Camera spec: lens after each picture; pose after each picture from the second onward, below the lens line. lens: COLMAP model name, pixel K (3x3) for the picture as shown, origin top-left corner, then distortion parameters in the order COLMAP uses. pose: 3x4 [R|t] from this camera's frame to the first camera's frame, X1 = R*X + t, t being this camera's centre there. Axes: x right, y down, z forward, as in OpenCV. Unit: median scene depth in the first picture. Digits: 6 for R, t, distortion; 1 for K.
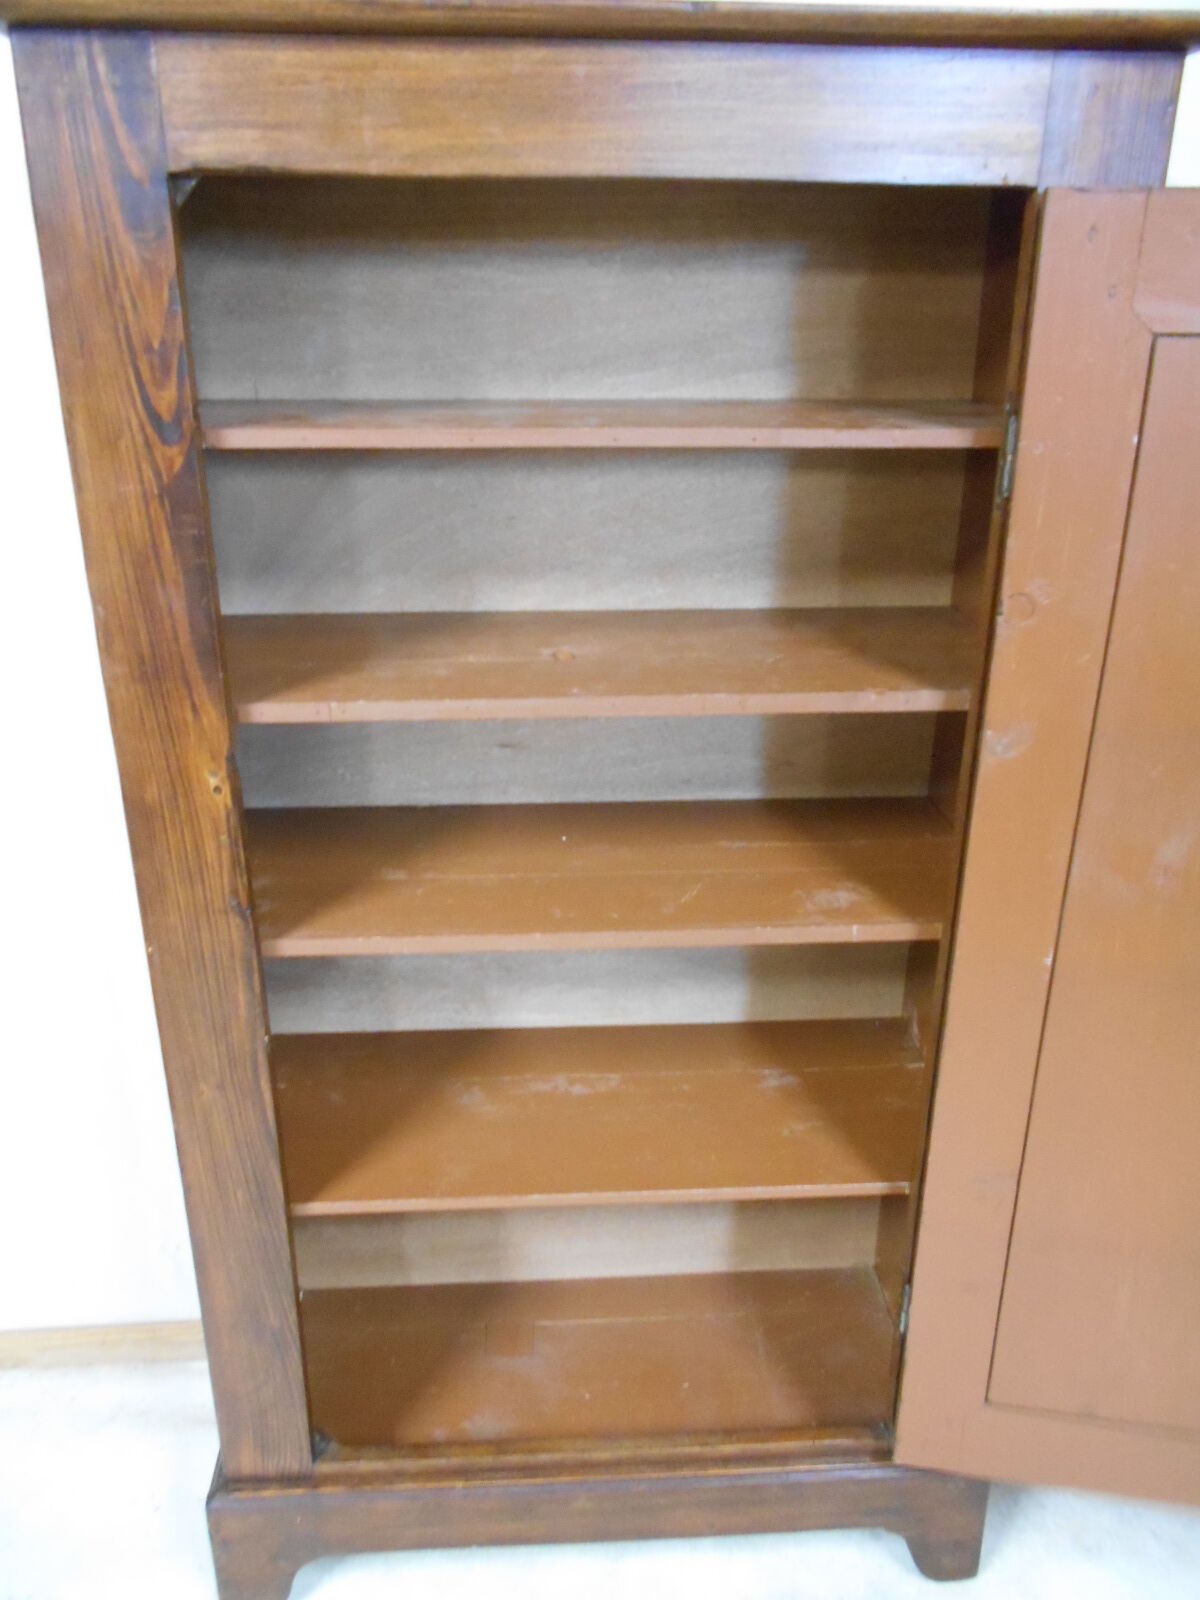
lens RADIAL K [[1239.4, 0, 600.0], [0, 1239.4, 800.0], [0, 0, 1]] dist [-0.002854, -0.008067]
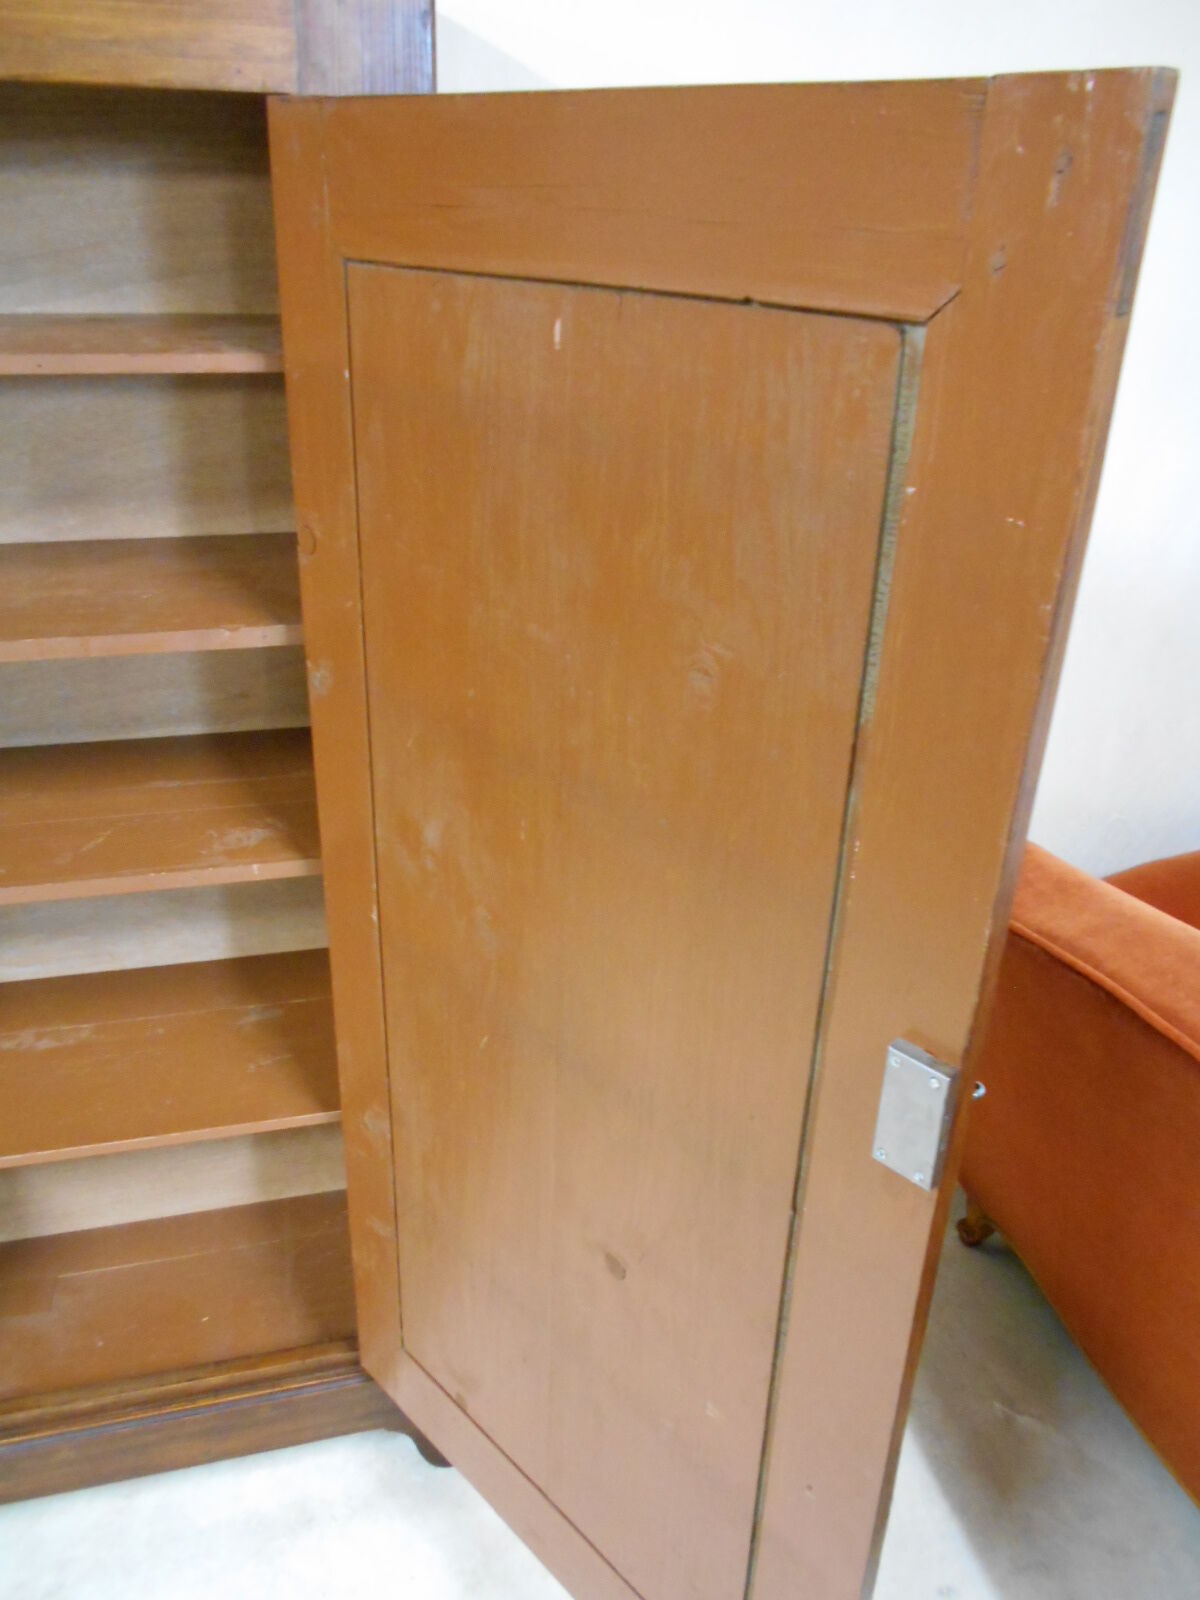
lens RADIAL K [[1239.4, 0, 600.0], [0, 1239.4, 800.0], [0, 0, 1]] dist [-0.002854, -0.008067]
pose [[0.981346, -0.063292, 0.181531, 0.308456], [0.048912, 0.995379, 0.082627, -0.018443], [-0.185922, -0.072207, 0.979908, -0.017268]]
